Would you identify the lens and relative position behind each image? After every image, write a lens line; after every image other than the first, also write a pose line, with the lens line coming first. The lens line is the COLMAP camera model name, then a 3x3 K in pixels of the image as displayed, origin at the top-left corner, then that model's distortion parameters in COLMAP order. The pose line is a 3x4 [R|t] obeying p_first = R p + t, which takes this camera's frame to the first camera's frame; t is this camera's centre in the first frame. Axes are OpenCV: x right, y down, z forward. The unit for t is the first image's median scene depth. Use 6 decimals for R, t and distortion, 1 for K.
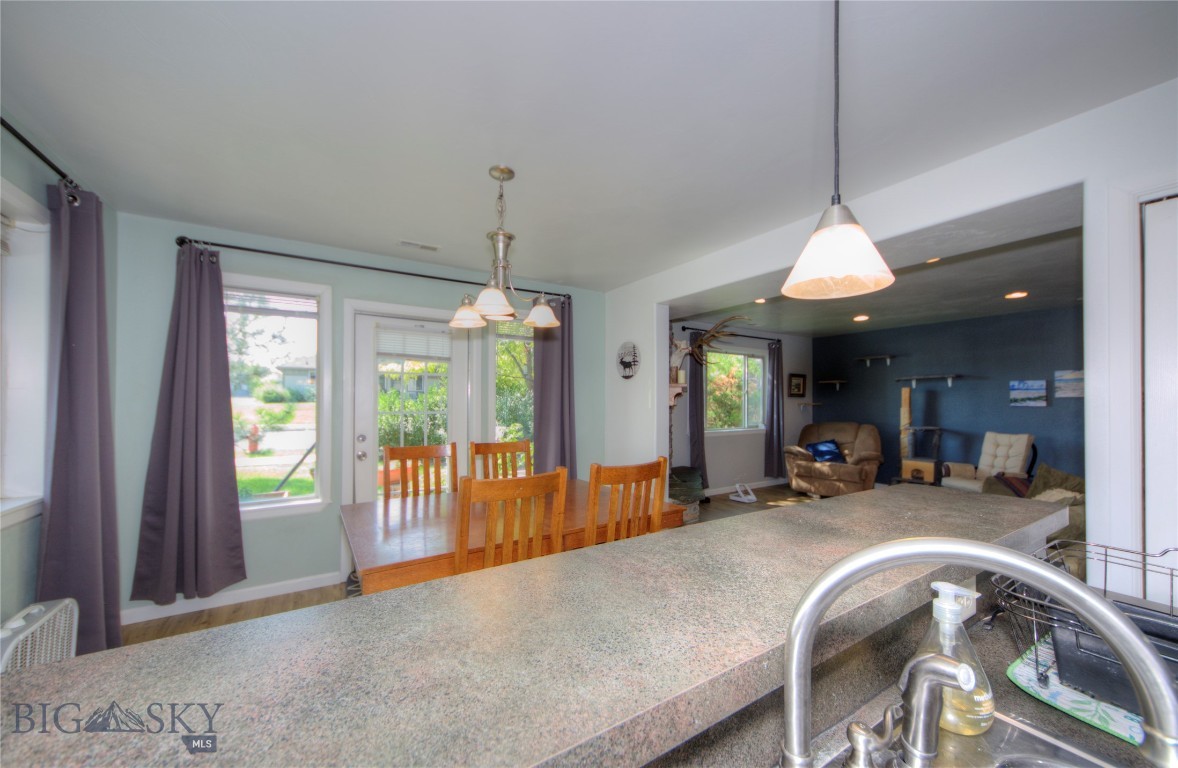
lens RADIAL K [[426.1, 0, 582.0], [0, 426.1, 397.9], [0, 0, 1]] dist [0.005113, -0.001646]
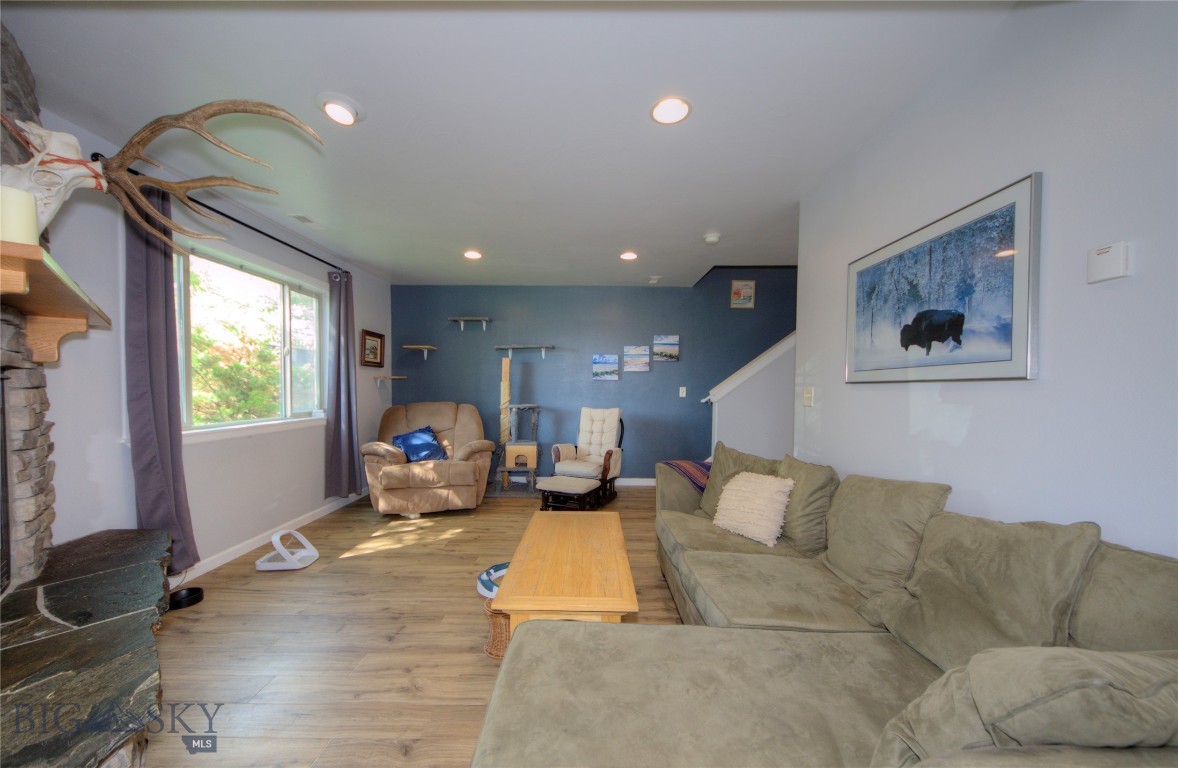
lens RADIAL K [[426.1, 0, 585.8], [0, 426.1, 397.5], [0, 0, 1]] dist [0.005113, -0.001646]
pose [[0.530896, -0.019778, 0.847206, 0.138278], [-0.011141, 0.999478, 0.030314, 0.025930], [-0.847364, -0.025532, 0.530399, 0.431214]]
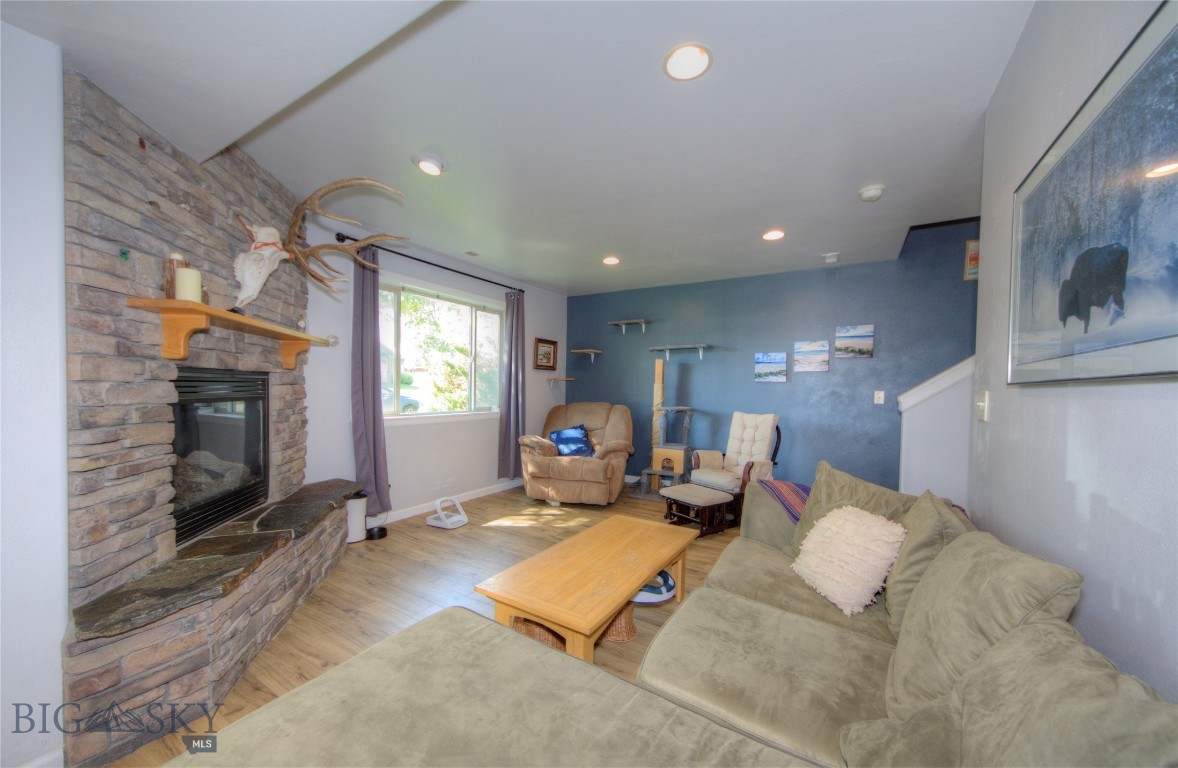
lens RADIAL K [[426.1, 0, 588.7], [0, 426.1, 394.9], [0, 0, 1]] dist [0.005113, -0.001646]
pose [[0.894697, 0.003941, 0.446657, 0.273217], [-0.017503, 0.999502, 0.026240, 0.025535], [-0.446331, -0.031295, 0.894320, 0.328301]]
